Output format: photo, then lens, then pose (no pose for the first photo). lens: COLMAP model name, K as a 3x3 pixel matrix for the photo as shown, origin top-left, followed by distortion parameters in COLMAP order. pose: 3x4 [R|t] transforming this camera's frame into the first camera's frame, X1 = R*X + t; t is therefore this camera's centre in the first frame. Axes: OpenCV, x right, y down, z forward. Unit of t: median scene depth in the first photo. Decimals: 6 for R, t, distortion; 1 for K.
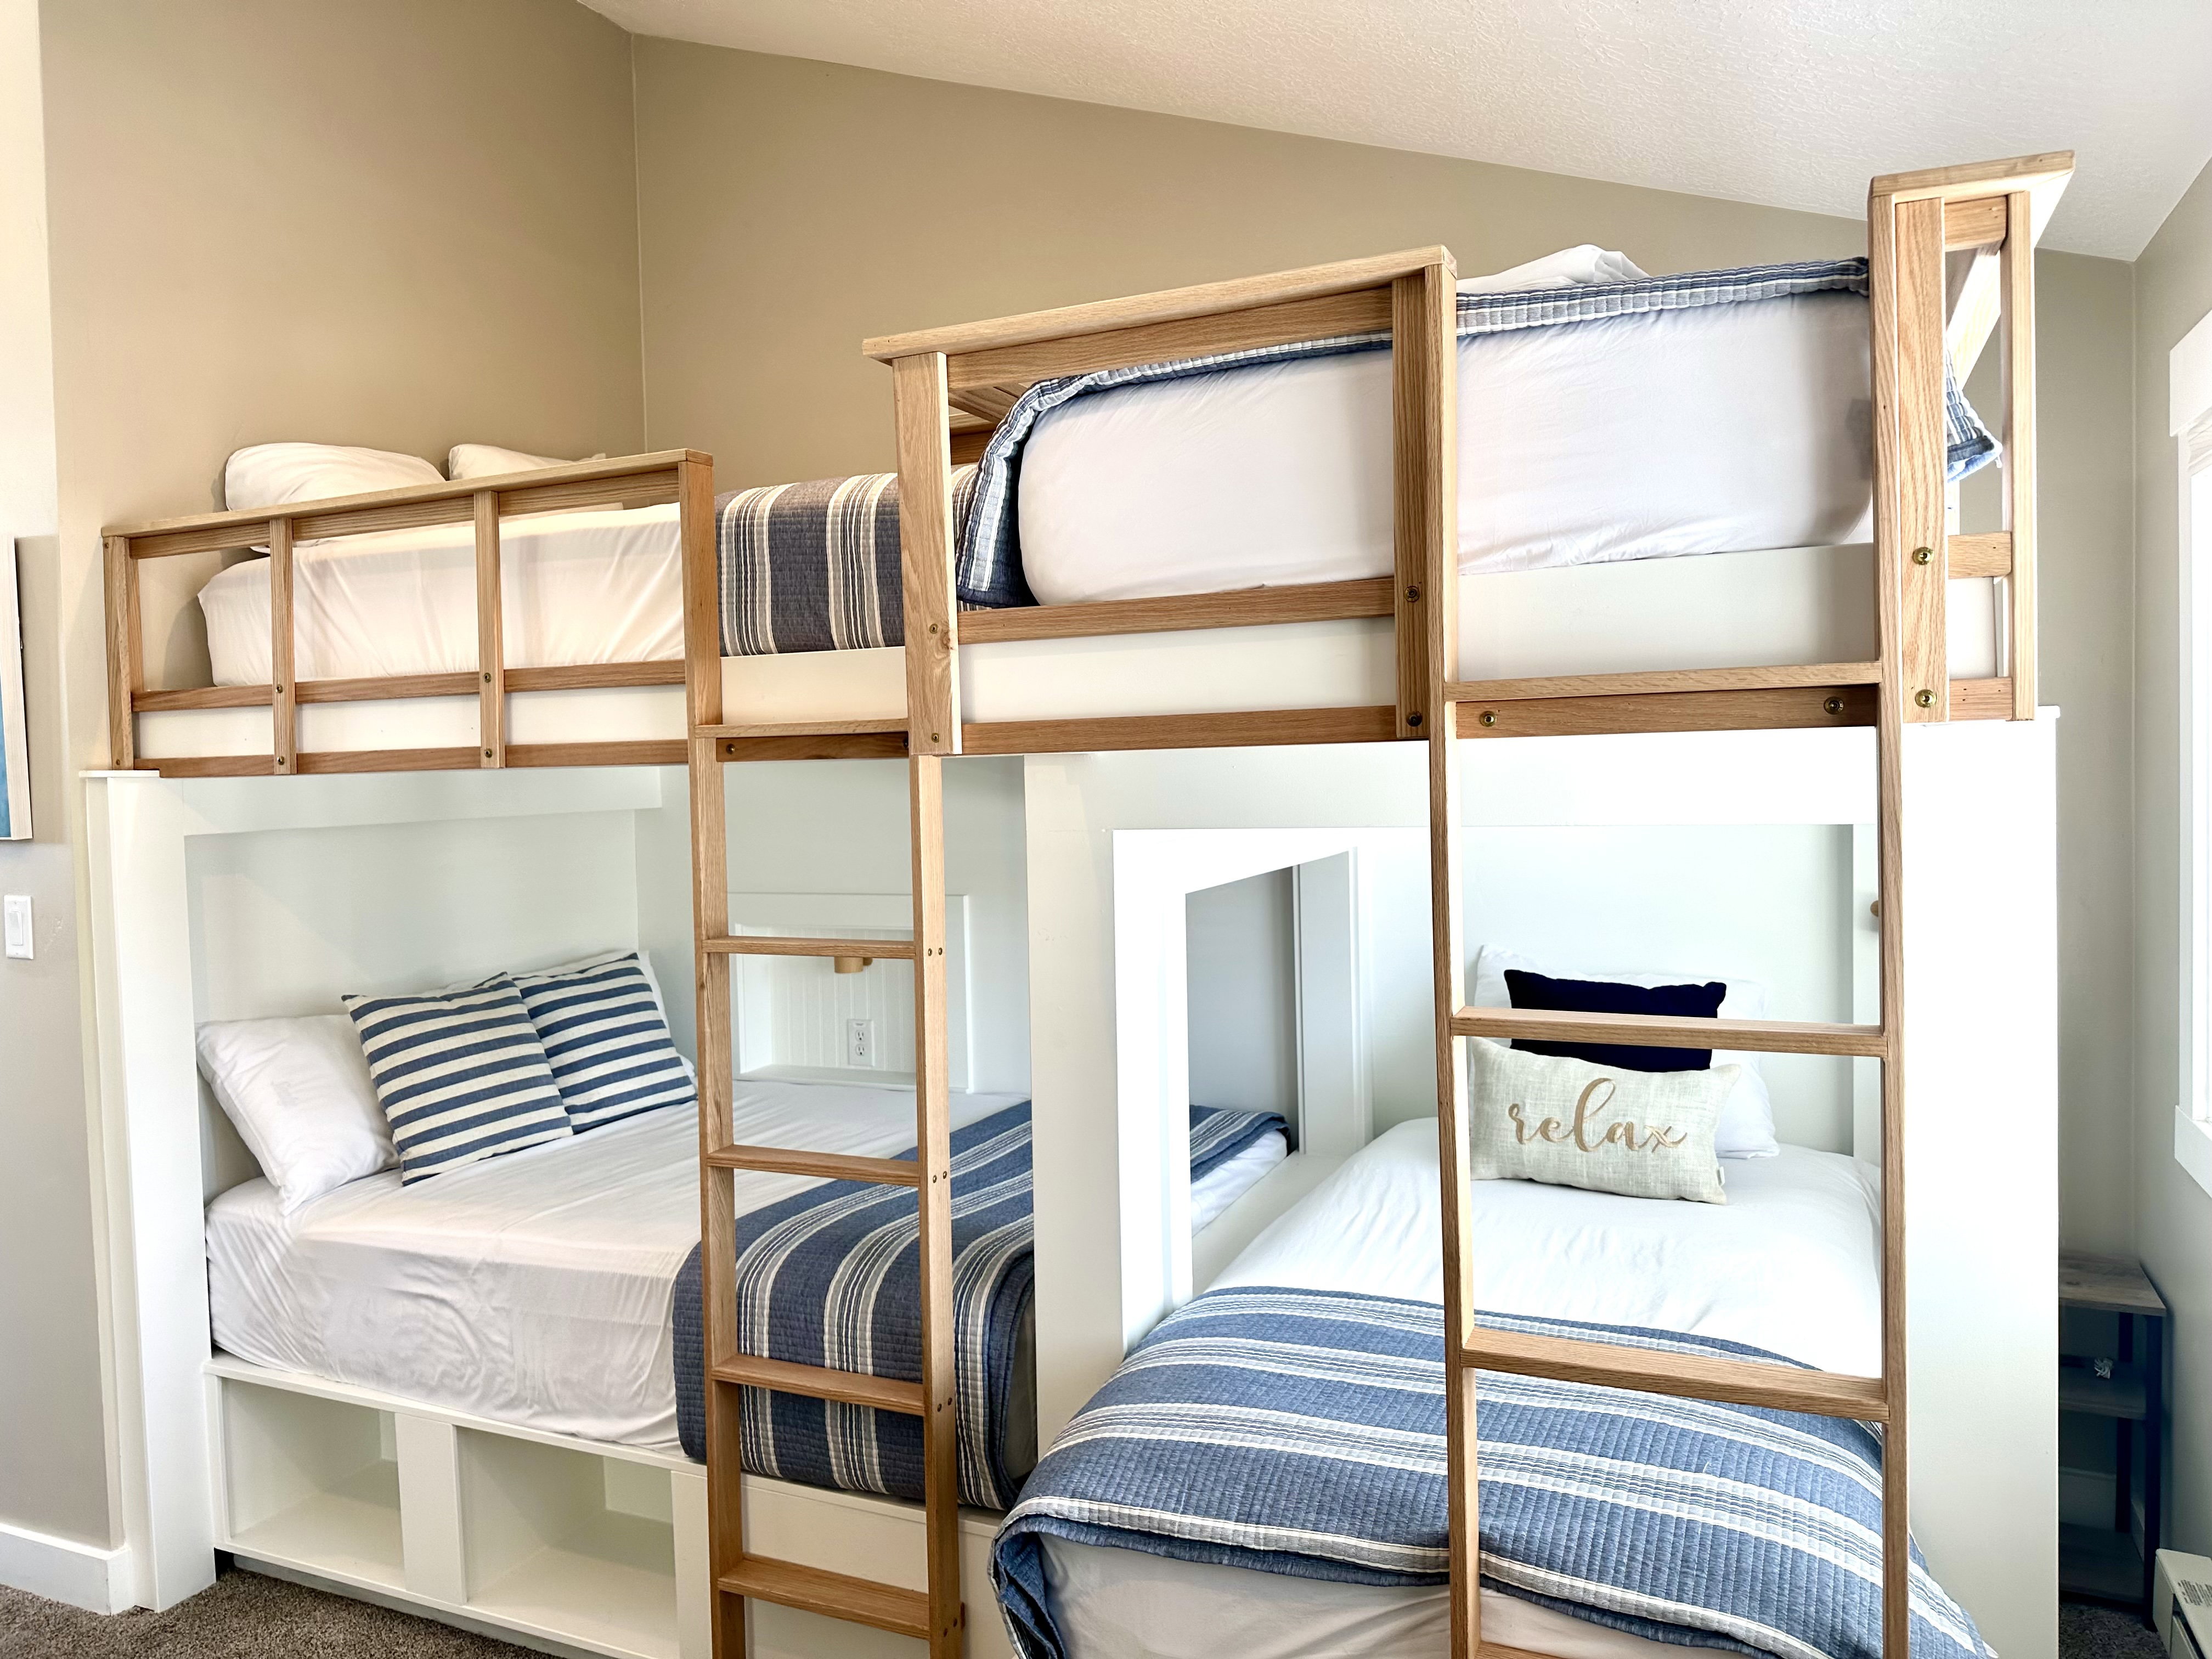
lens RADIAL K [[1536.4, 0, 1086.8], [0, 1536.4, 804.3], [0, 0, 1]] dist [0.064873, -0.084648]
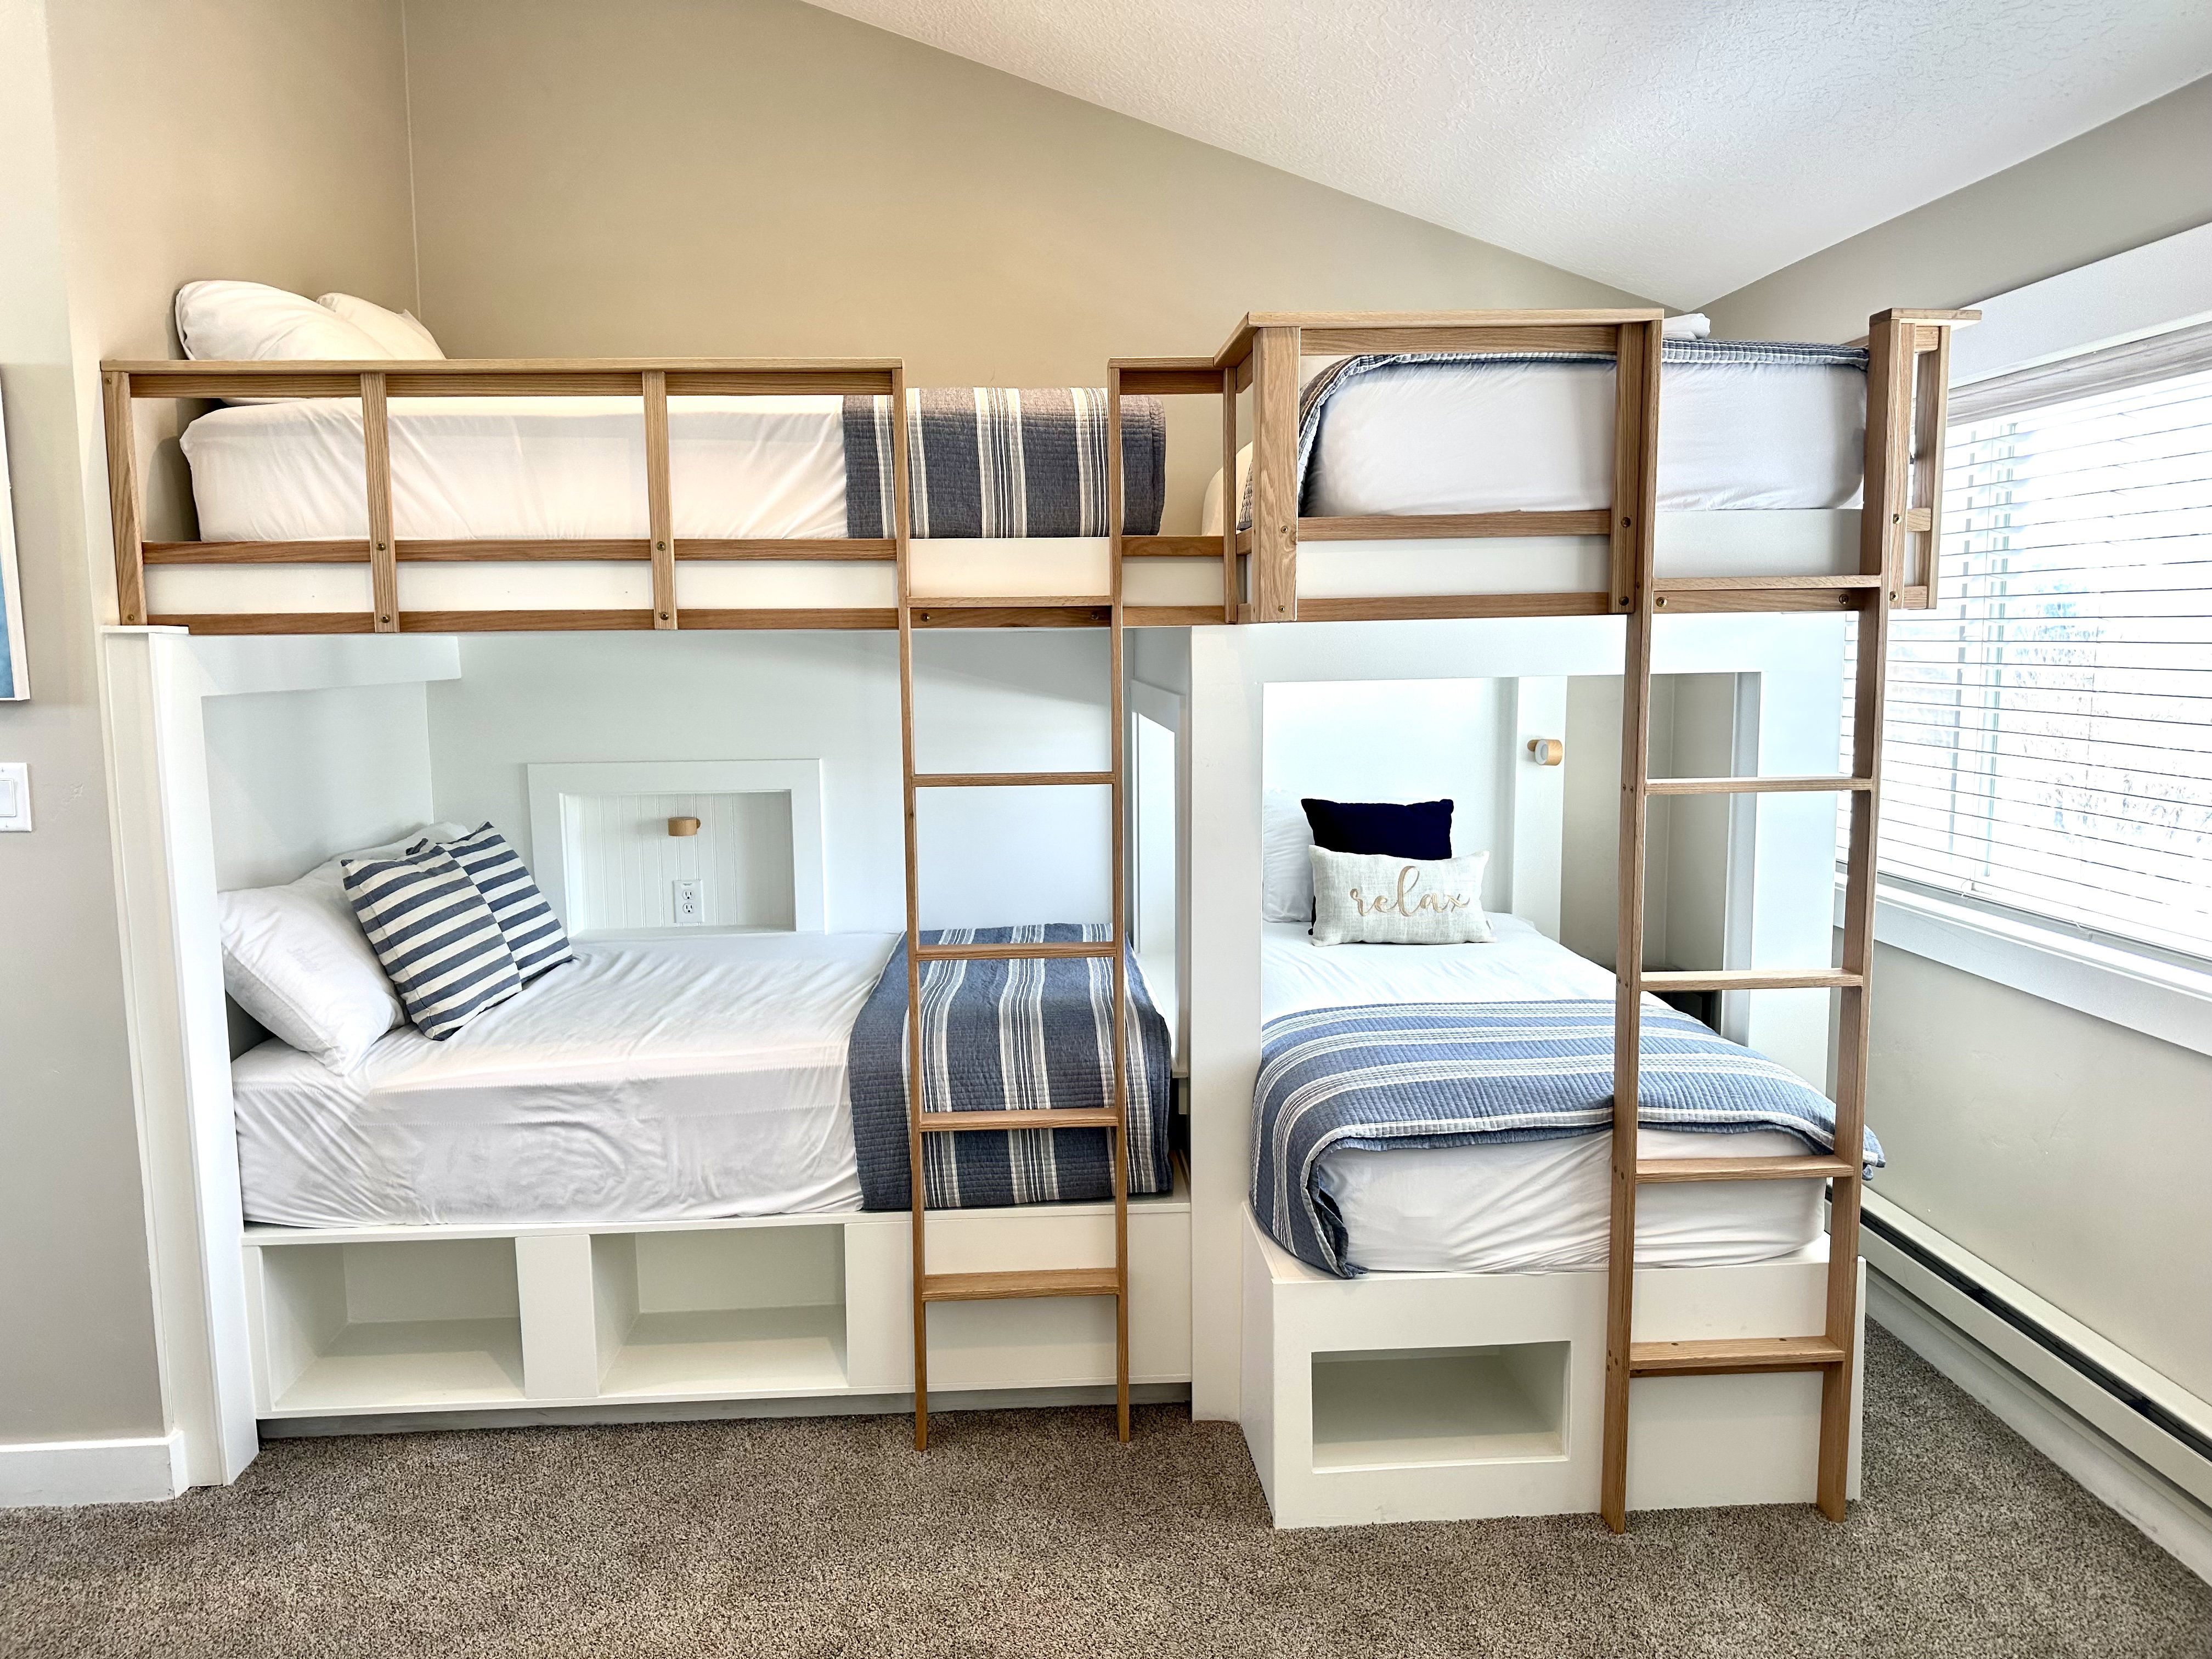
lens RADIAL K [[1536.4, 0, 1074.9], [0, 1536.4, 810.1], [0, 0, 1]] dist [0.064873, -0.084648]
pose [[0.886343, -0.035350, 0.461679, -0.639560], [0.003447, 0.997558, 0.069764, 0.028993], [-0.463017, -0.060244, 0.884300, -0.110182]]
